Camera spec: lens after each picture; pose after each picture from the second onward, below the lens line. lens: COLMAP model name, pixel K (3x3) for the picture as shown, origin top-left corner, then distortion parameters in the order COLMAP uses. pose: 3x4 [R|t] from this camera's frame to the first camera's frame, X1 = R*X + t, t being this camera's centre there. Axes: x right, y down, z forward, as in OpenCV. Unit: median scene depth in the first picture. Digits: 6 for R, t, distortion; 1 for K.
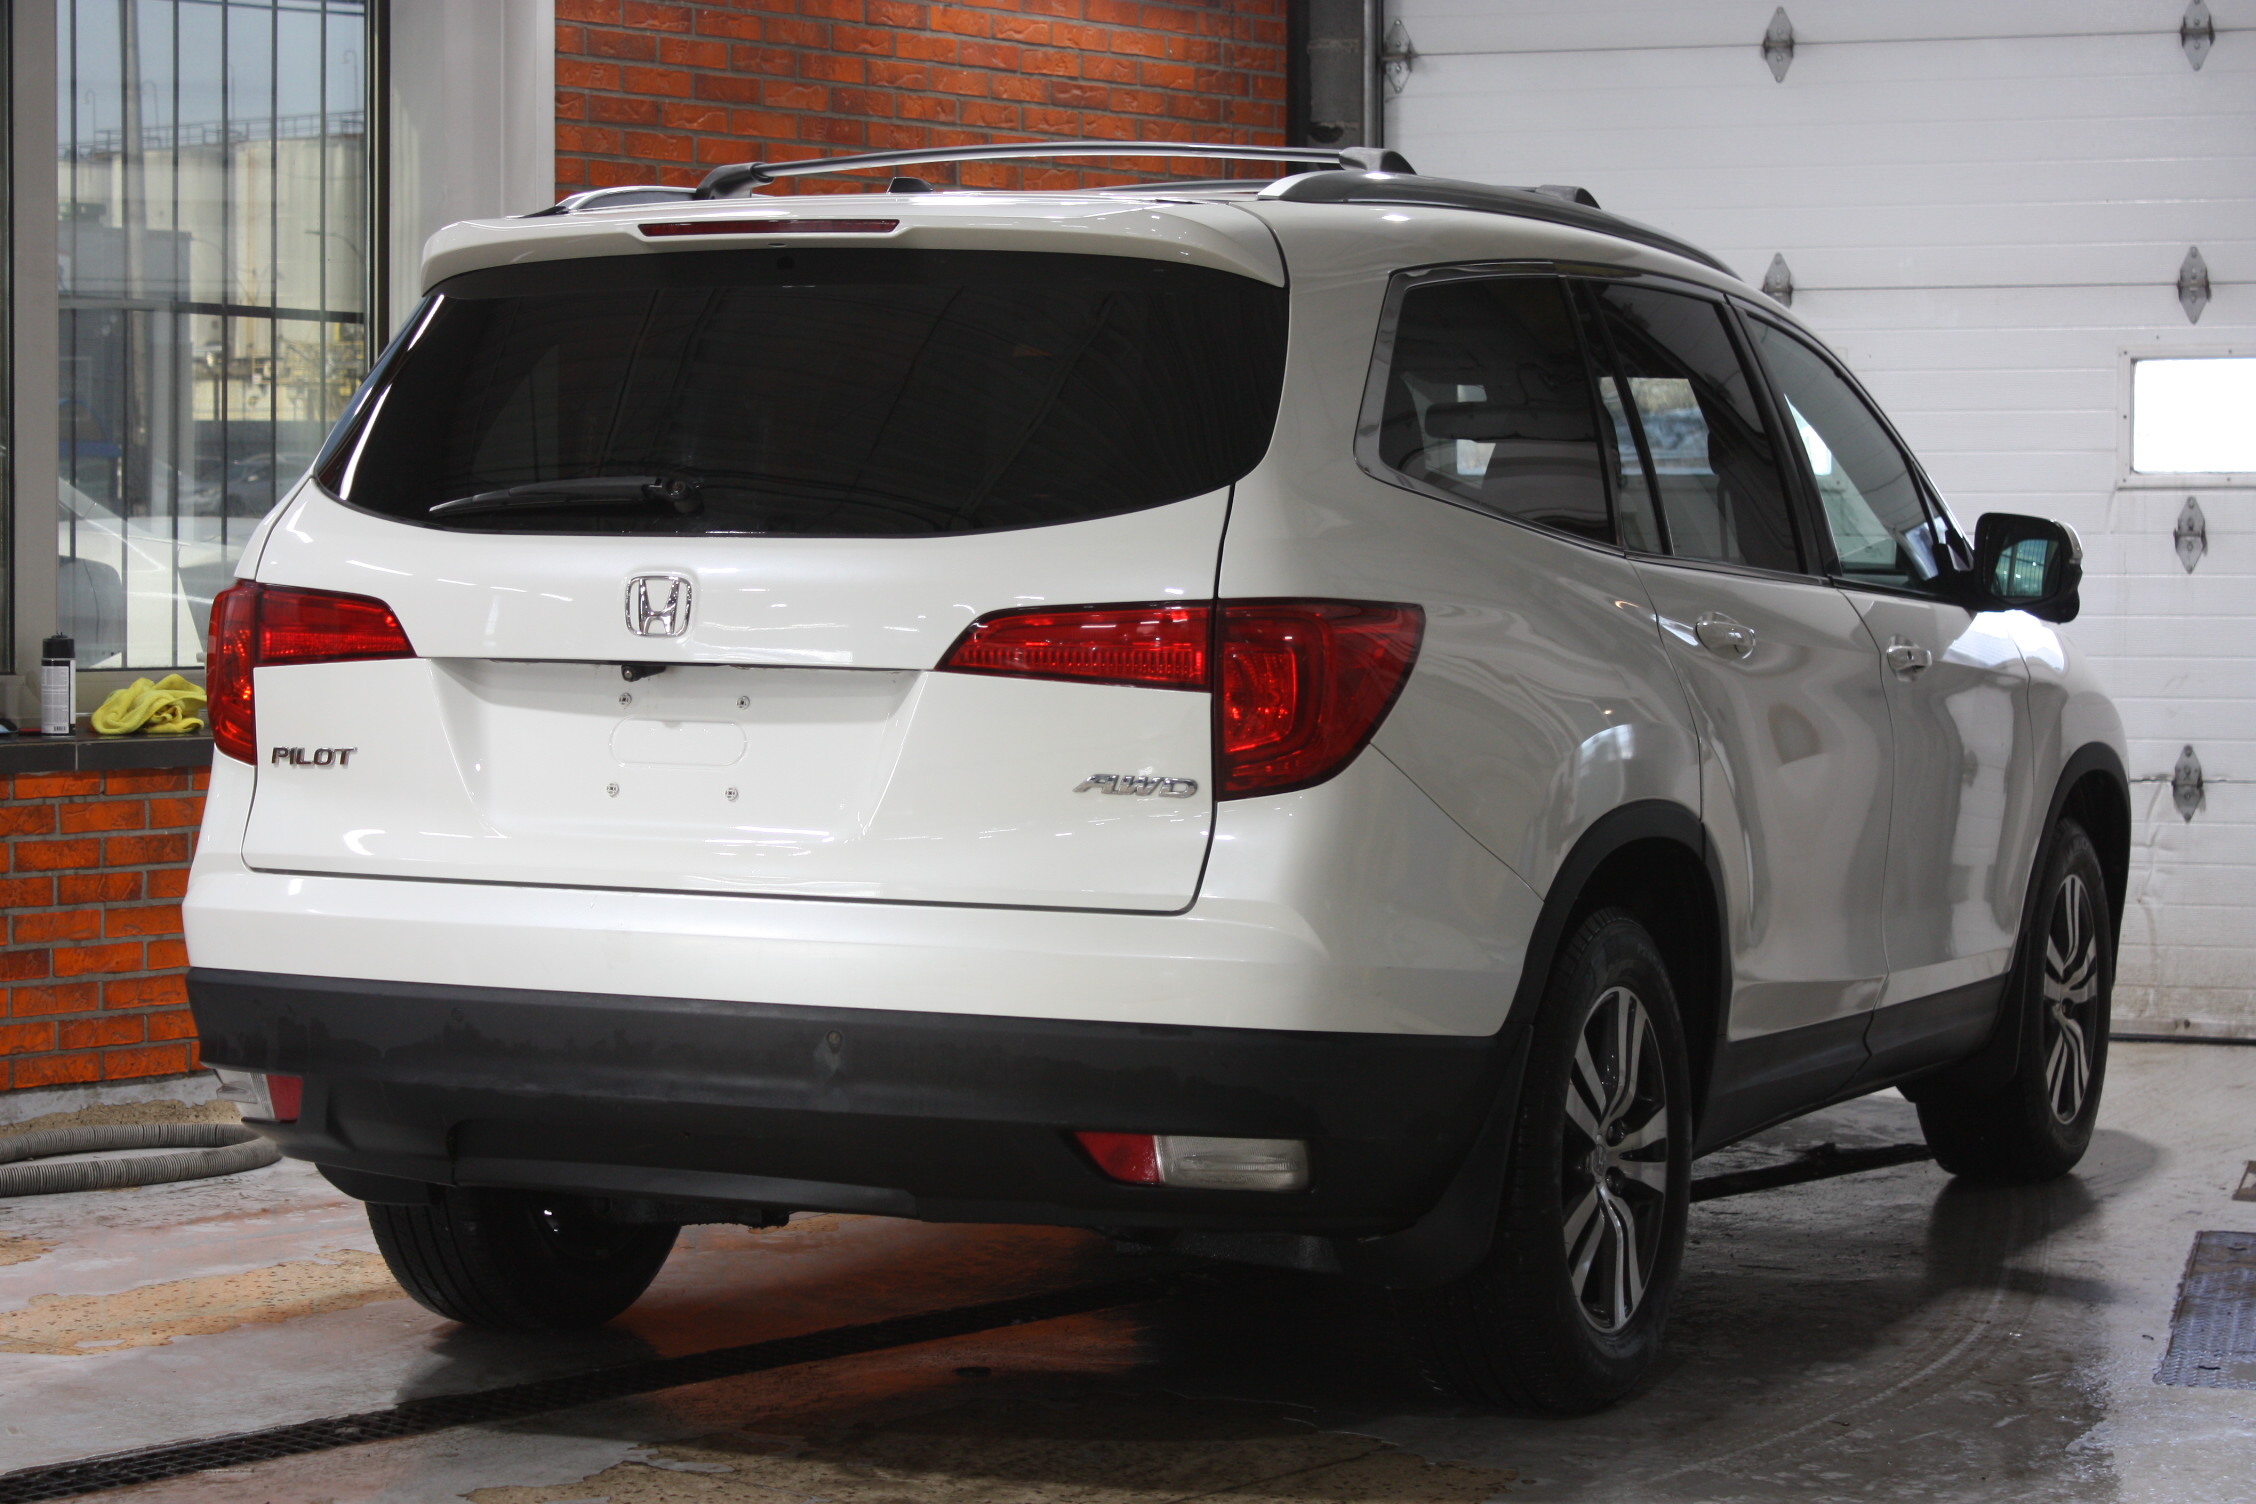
lens RADIAL K [[4682.0, 0, 1122.3], [0, 4682.0, 752.8], [0, 0, 1]] dist [0.065483, 0.000000]
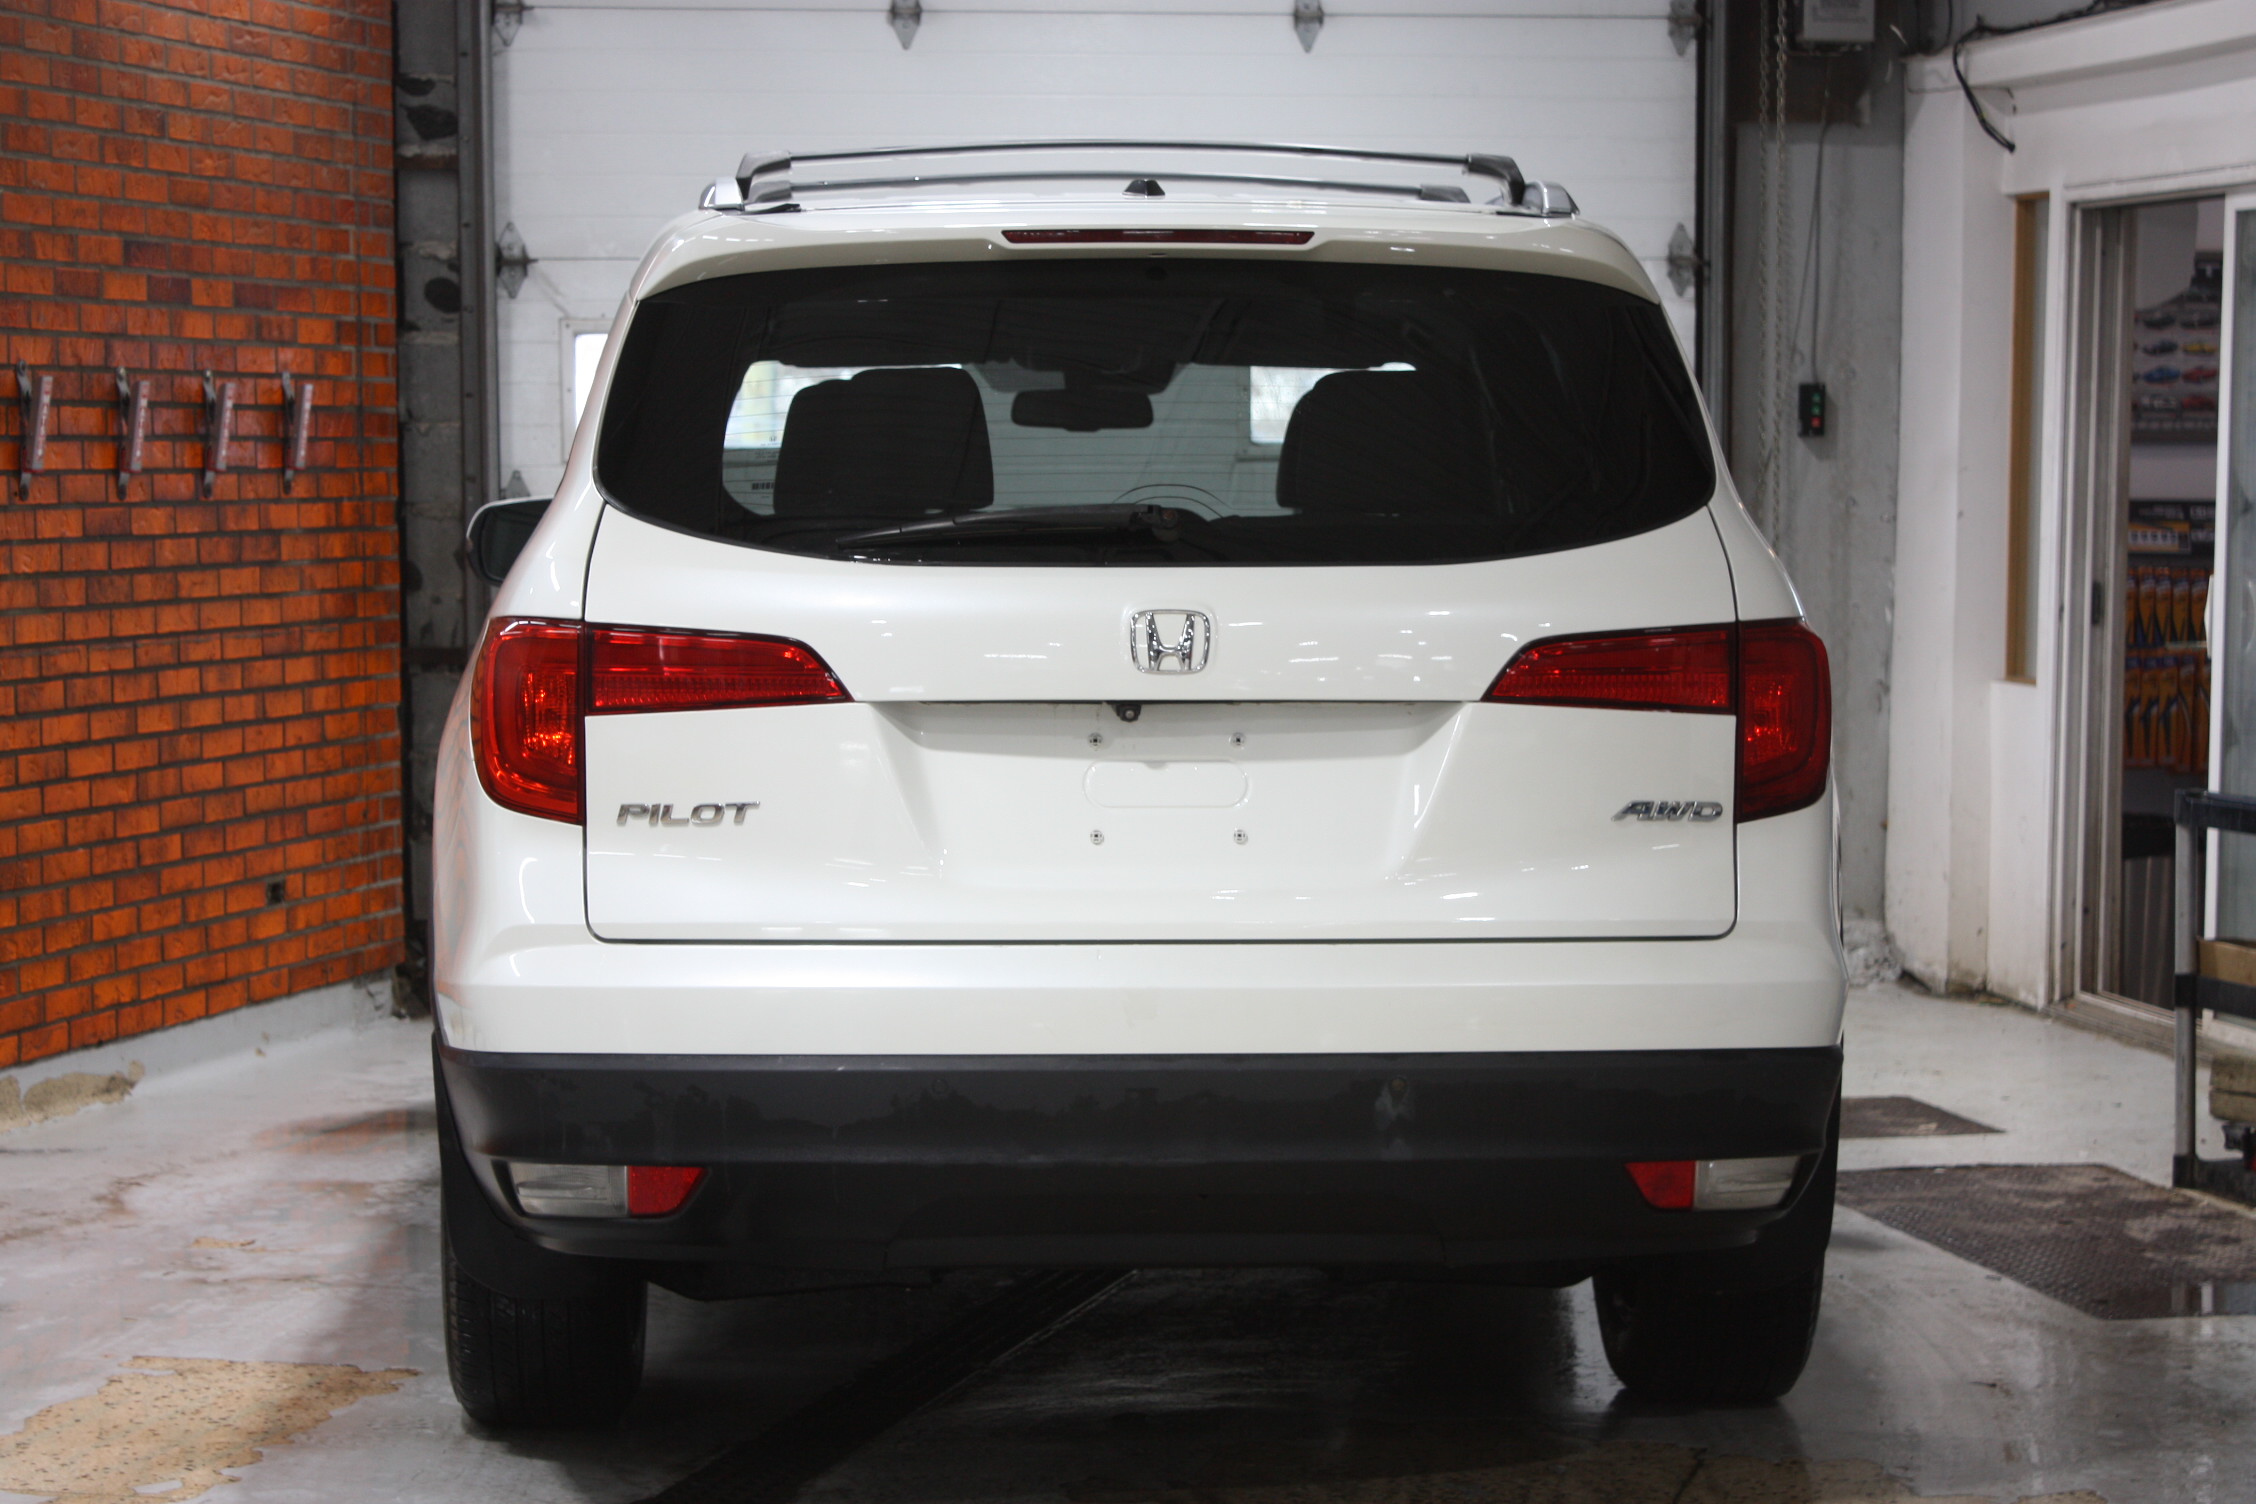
lens RADIAL K [[4830.3, 0, 1130.5], [0, 4830.3, 757.9], [0, 0, 1]] dist [0.039620, 0.000000]
pose [[0.891618, -0.037025, 0.451272, -0.526479], [0.029912, 0.999290, 0.022888, -0.029197], [-0.451799, -0.006909, 0.892093, 0.129531]]
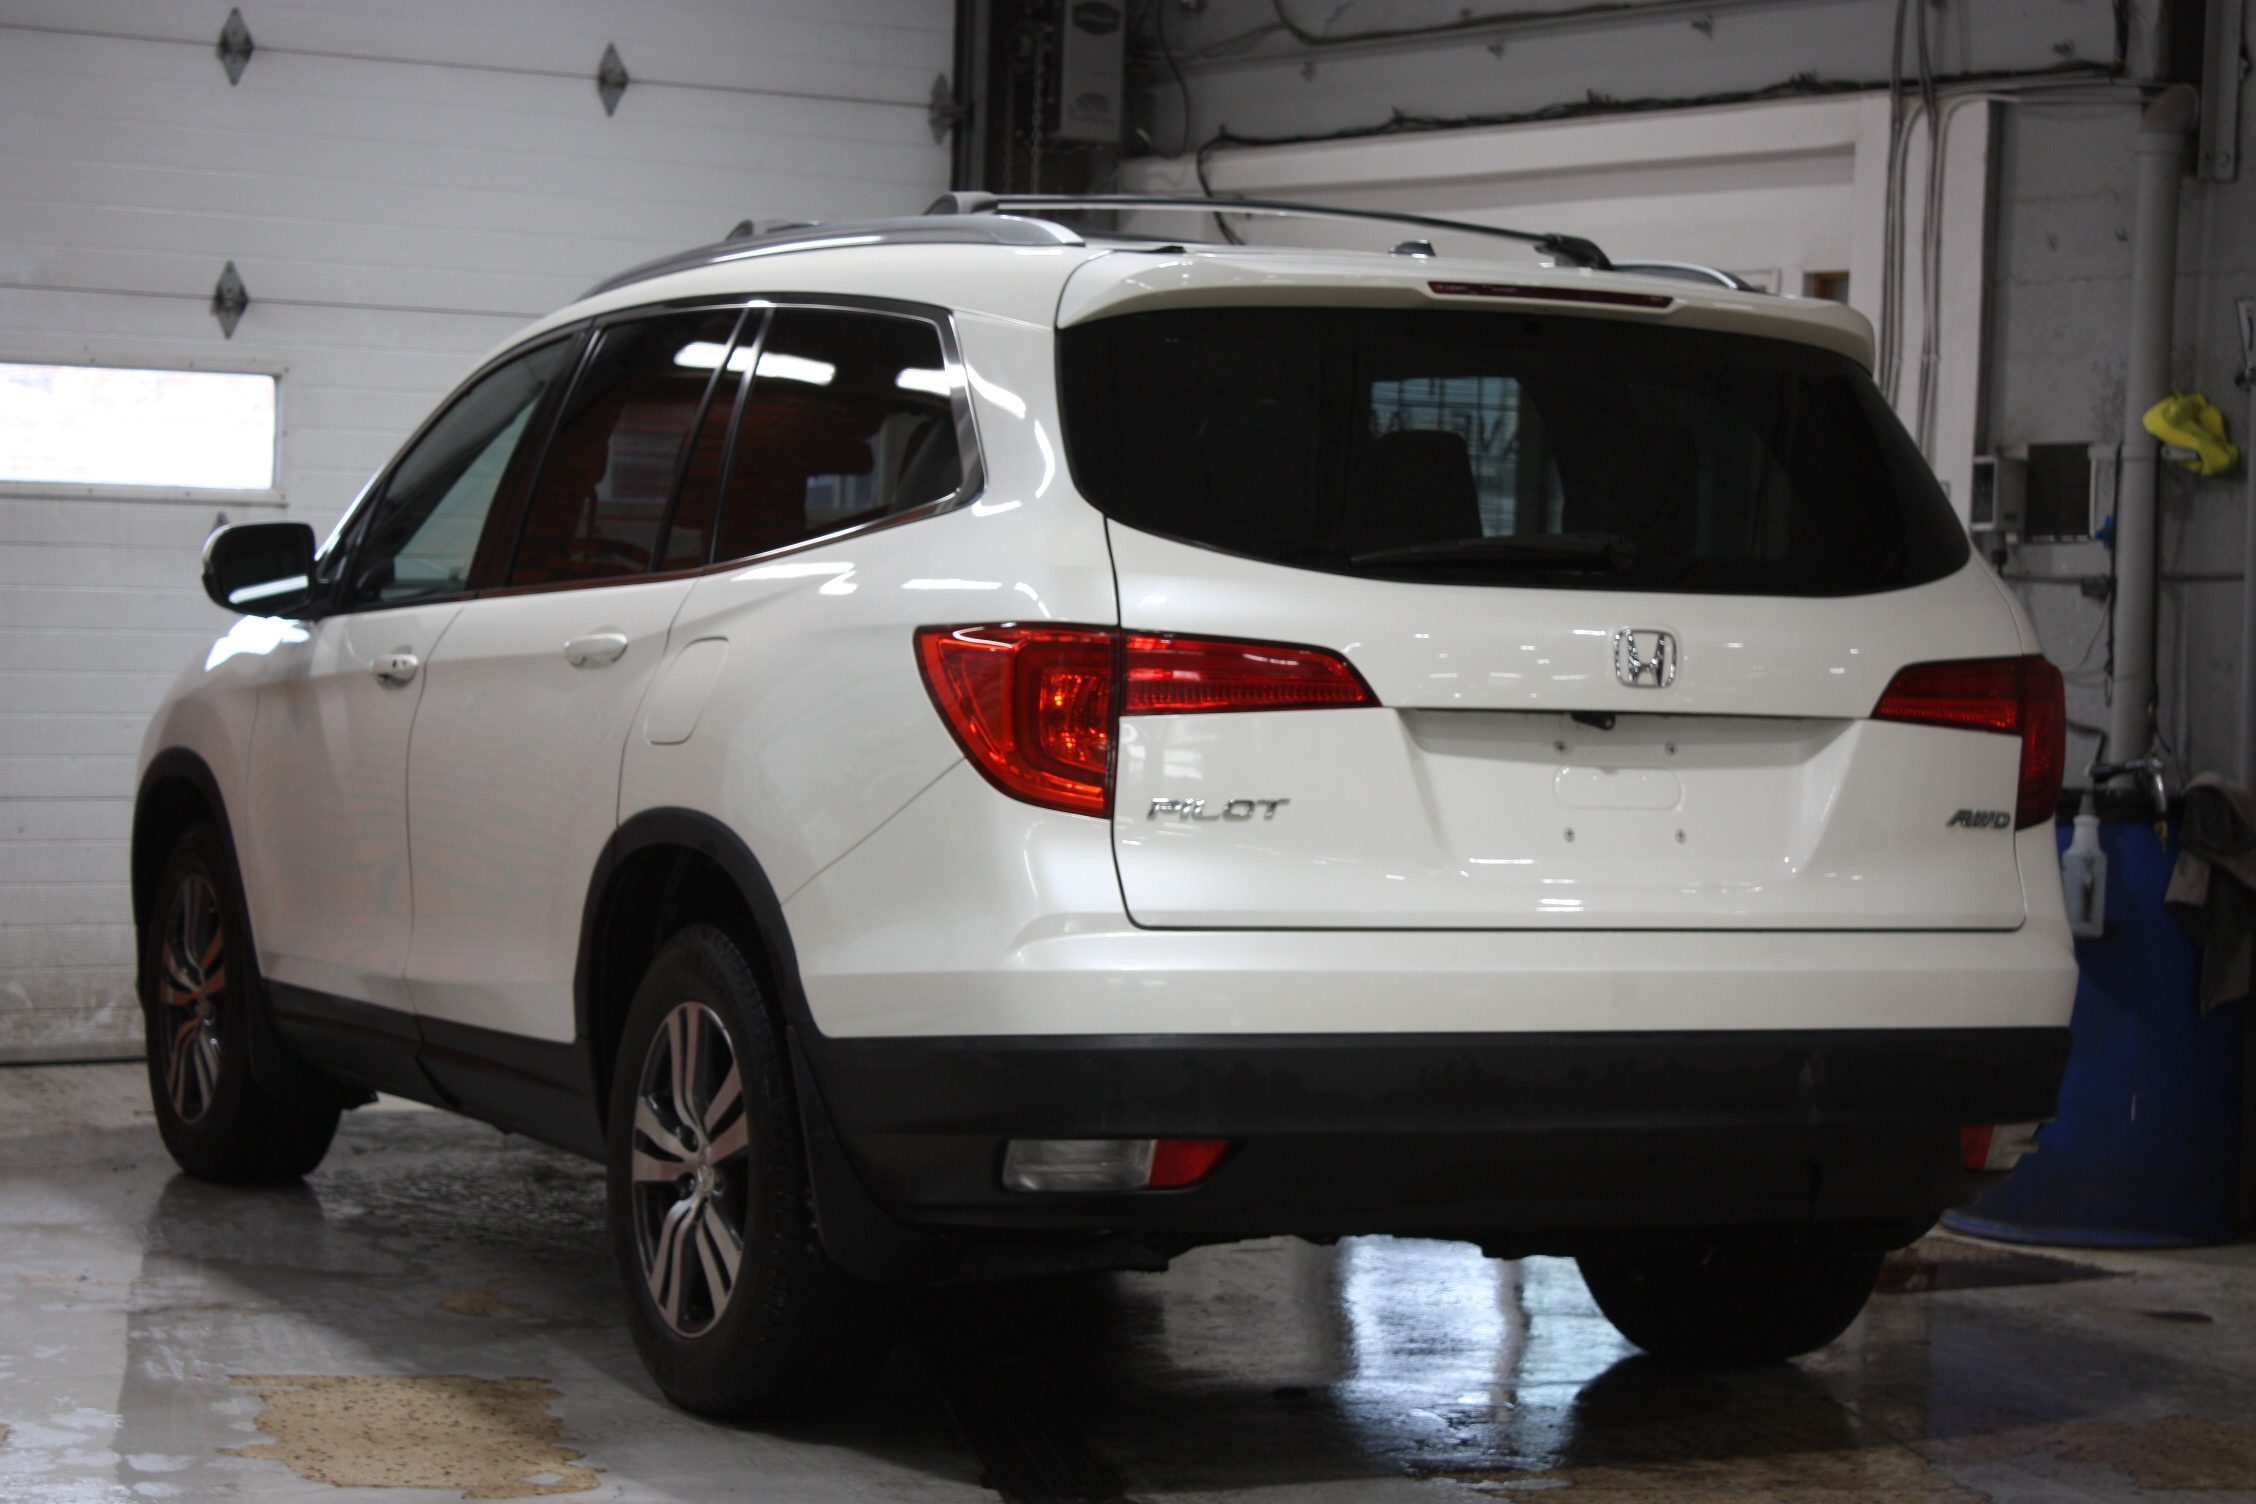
lens RADIAL K [[4936.6, 0, 1129.5], [0, 4936.6, 745.6], [0, 0, 1]] dist [0.069547, 0.000000]
pose [[0.646221, -0.011653, 0.763061, -0.981395], [0.010124, 0.999926, 0.006697, -0.019670], [-0.763083, 0.003398, 0.646292, 0.359151]]
